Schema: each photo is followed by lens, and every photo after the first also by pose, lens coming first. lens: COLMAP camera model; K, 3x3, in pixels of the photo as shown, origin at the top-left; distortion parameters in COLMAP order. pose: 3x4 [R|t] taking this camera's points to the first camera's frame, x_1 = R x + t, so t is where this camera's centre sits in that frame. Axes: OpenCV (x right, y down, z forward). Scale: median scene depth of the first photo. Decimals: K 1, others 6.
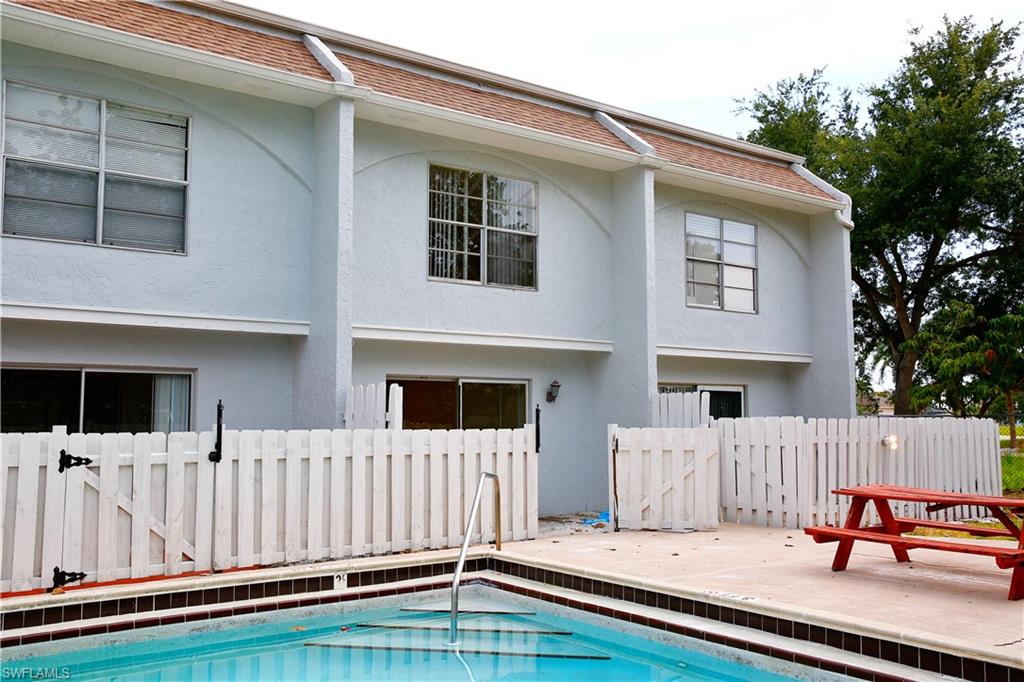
lens RADIAL K [[954.0, 0, 512.0], [0, 954.0, 341.0], [0, 0, 1]] dist [-0.004072, 0.004369]
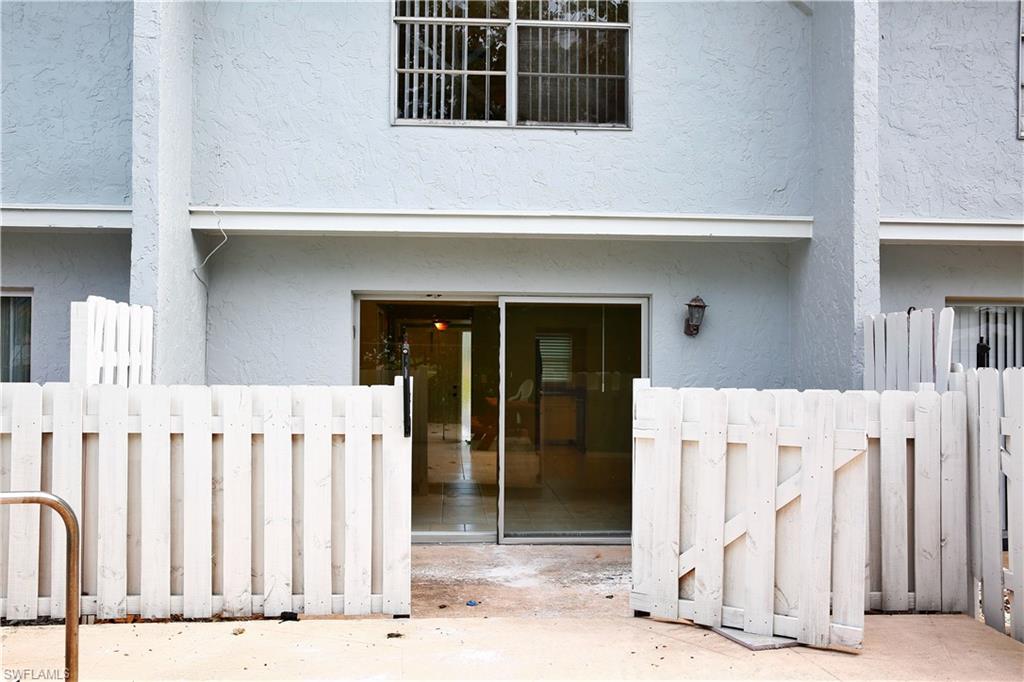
lens RADIAL K [[954.0, 0, 512.0], [0, 954.0, 341.0], [0, 0, 1]] dist [-0.004072, 0.004369]
pose [[0.835702, -0.006052, -0.549149, 0.275437], [0.037620, 0.998221, 0.046250, 0.040440], [0.547893, -0.059310, 0.834444, 0.527072]]
